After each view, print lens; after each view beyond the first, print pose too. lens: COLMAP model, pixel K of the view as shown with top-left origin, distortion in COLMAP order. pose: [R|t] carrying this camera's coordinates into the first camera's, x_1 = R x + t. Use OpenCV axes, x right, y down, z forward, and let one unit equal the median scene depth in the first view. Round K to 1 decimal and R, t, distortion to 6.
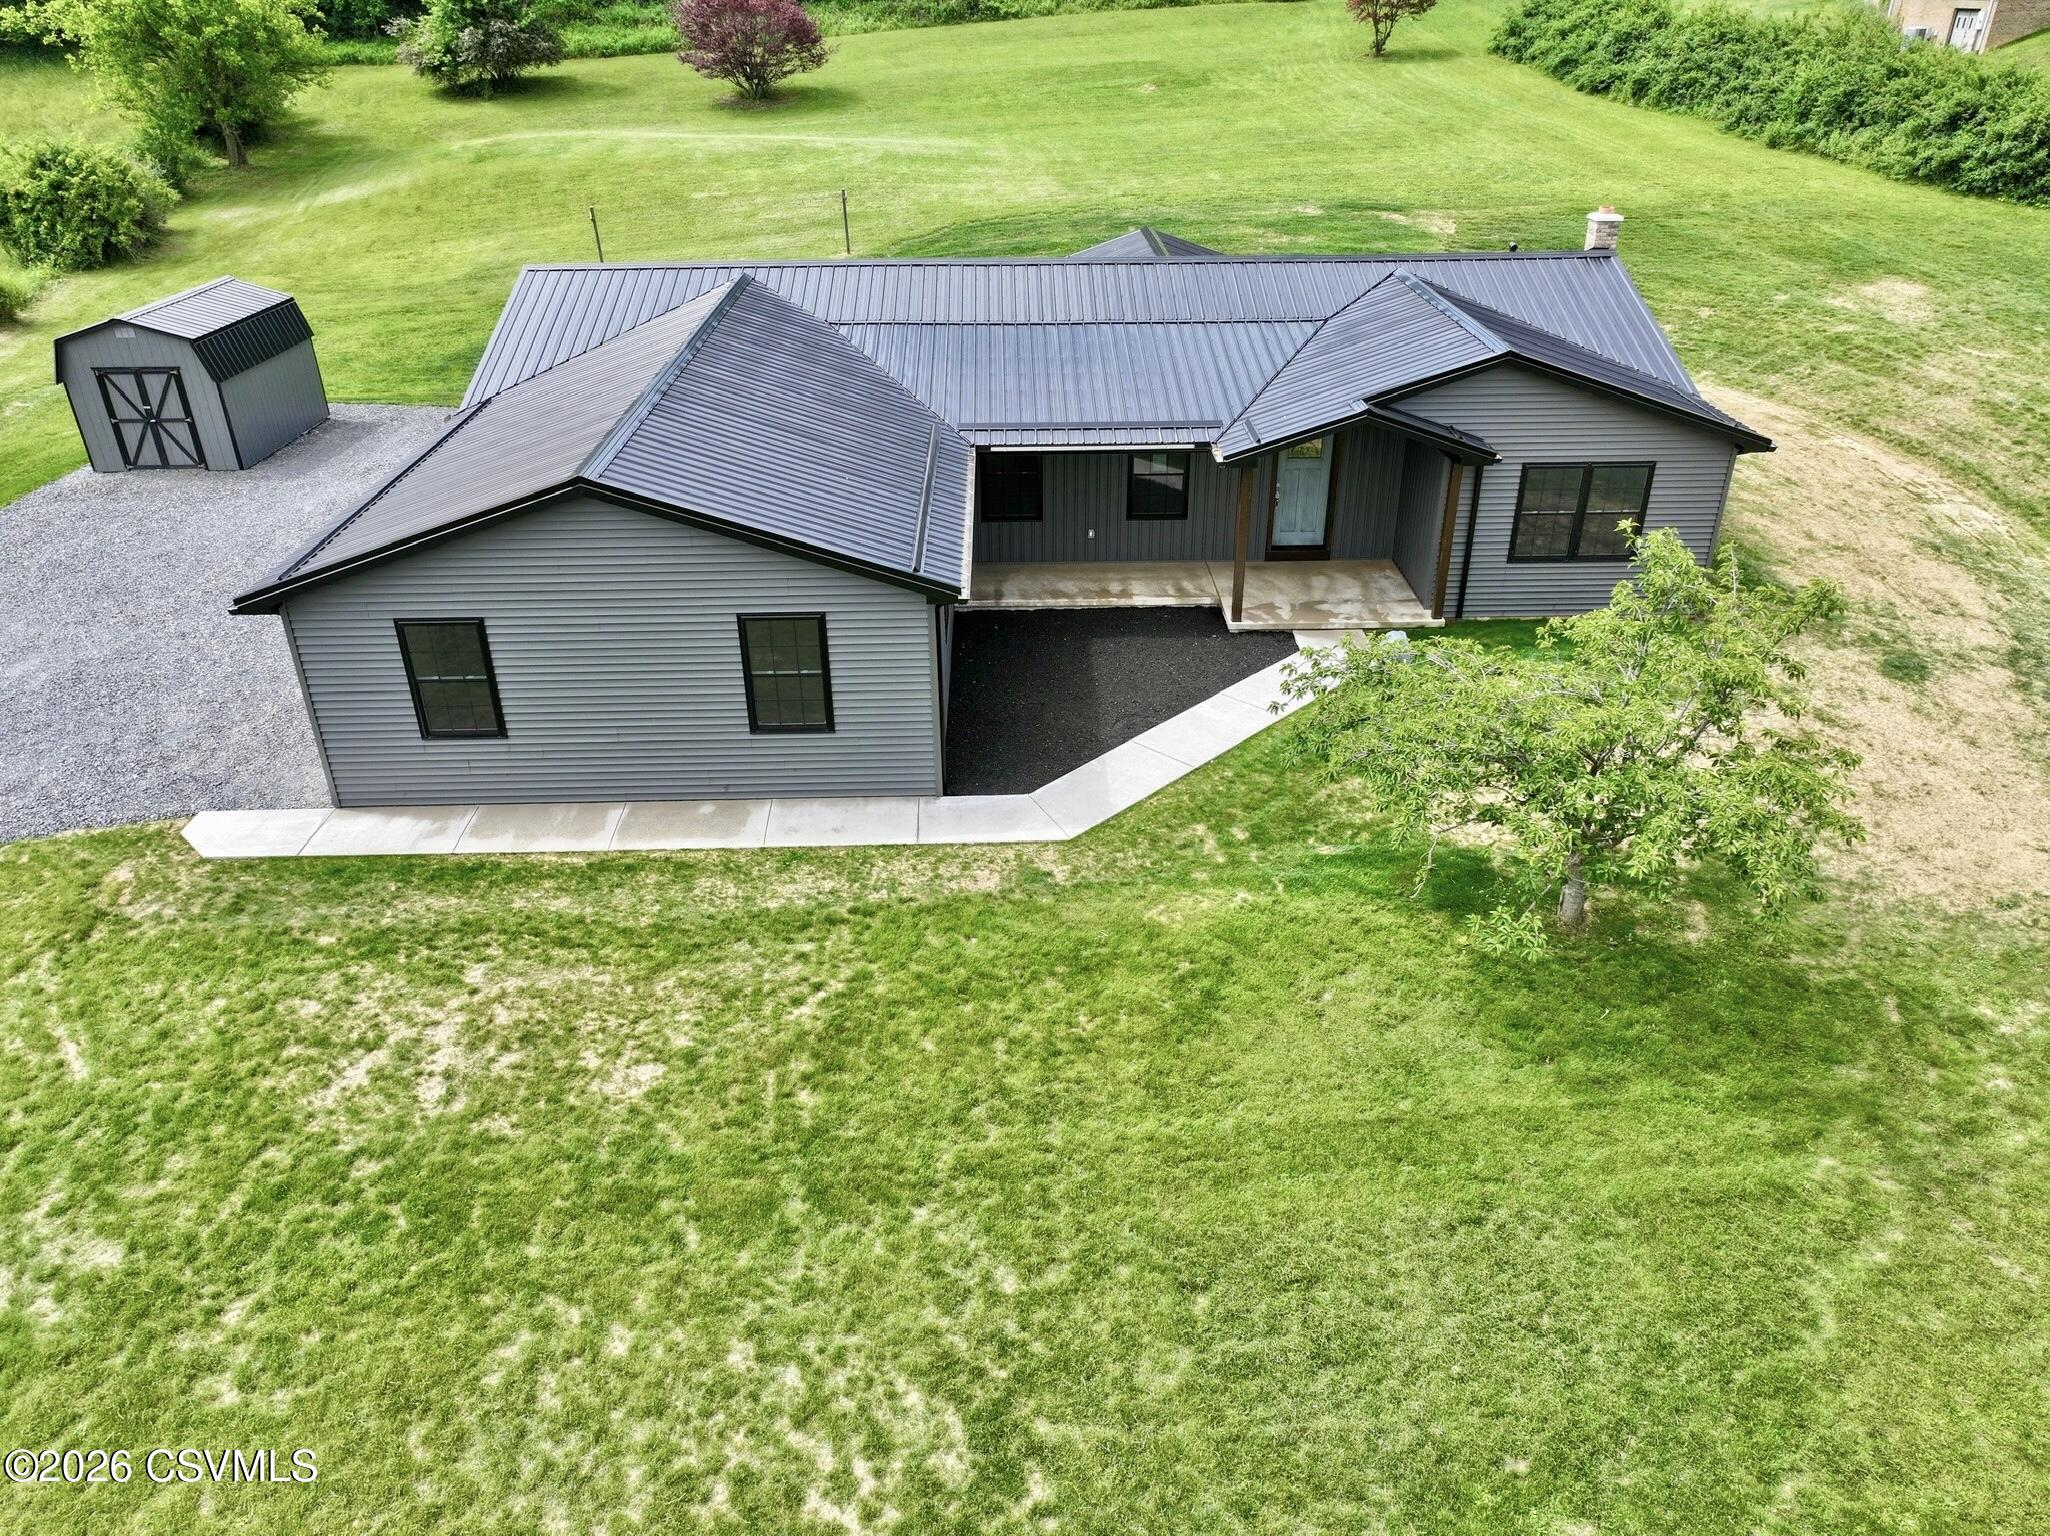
lens RADIAL K [[1449.9, 0, 1032.1], [0, 1449.9, 758.1], [0, 0, 1]] dist [0.000514, 0.011607]
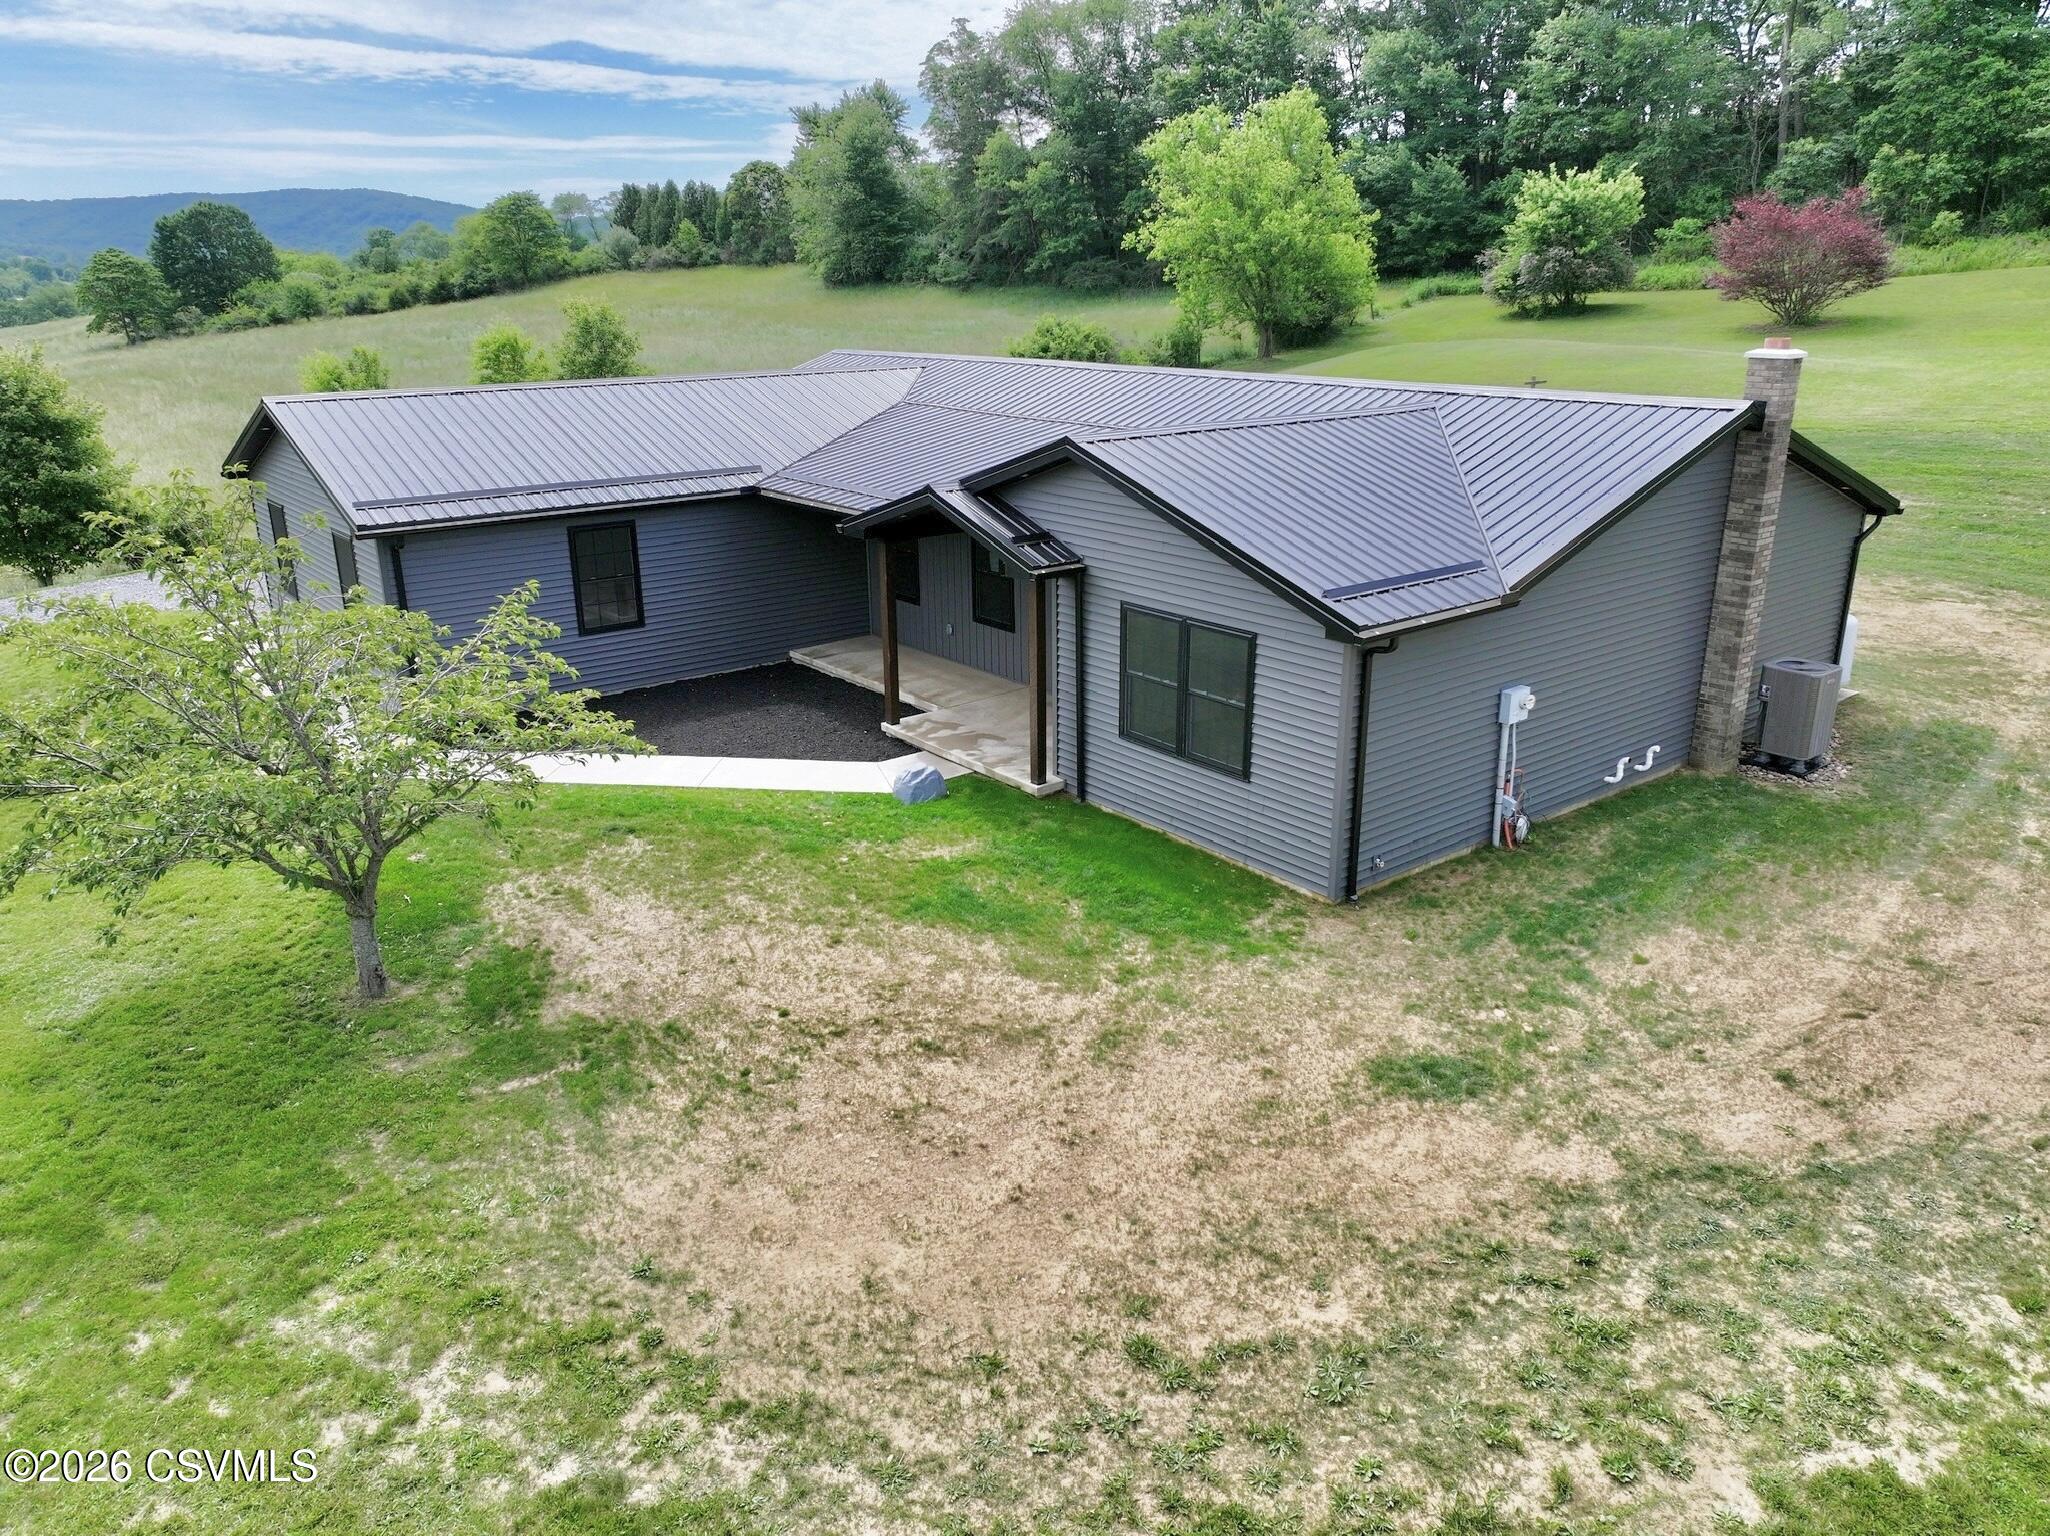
lens RADIAL K [[1449.9, 0, 1032.1], [0, 1449.9, 758.1], [0, 0, 1]] dist [0.000514, 0.011607]
pose [[0.607775, 0.252245, -0.752982, 0.642365], [-0.374887, 0.927036, 0.007960, -0.085472], [0.700050, 0.277445, 0.657993, 0.365292]]
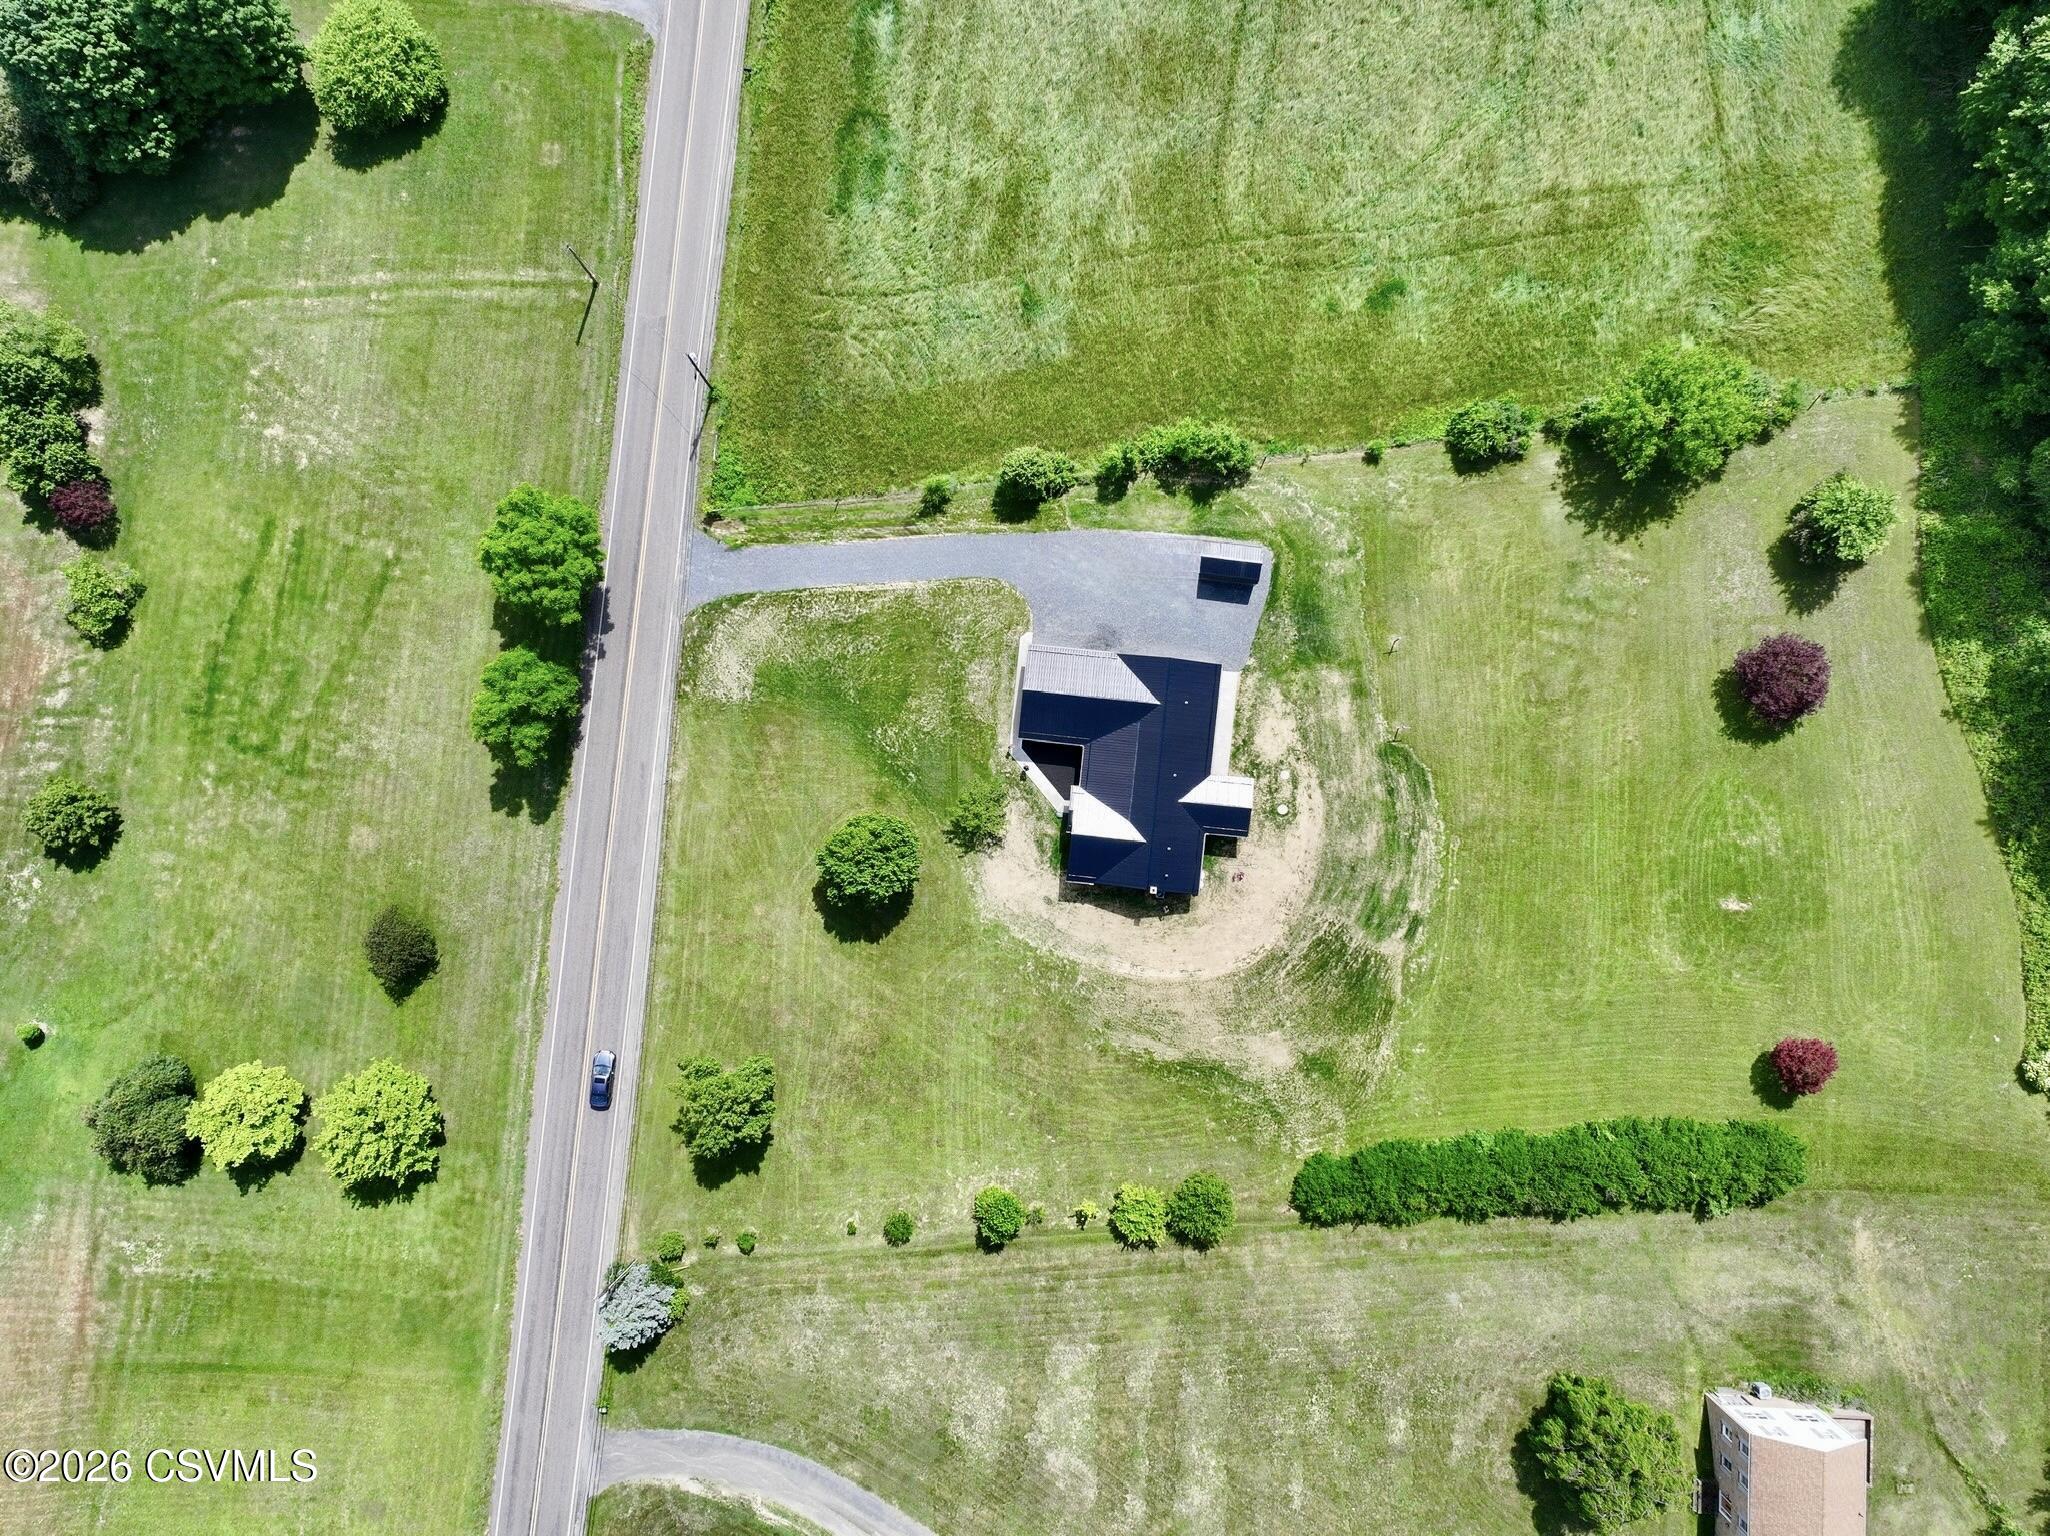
lens RADIAL K [[1502.5, 0, 1025.0], [0, 1502.5, 768.0], [0, 0, 1]] dist [0.002972, 0.003051]
pose [[-0.123122, 0.992389, -0.002404, 0.066659], [-0.462086, -0.055185, 0.885117, -3.938795], [0.878247, 0.110089, 0.465363, -1.449979]]
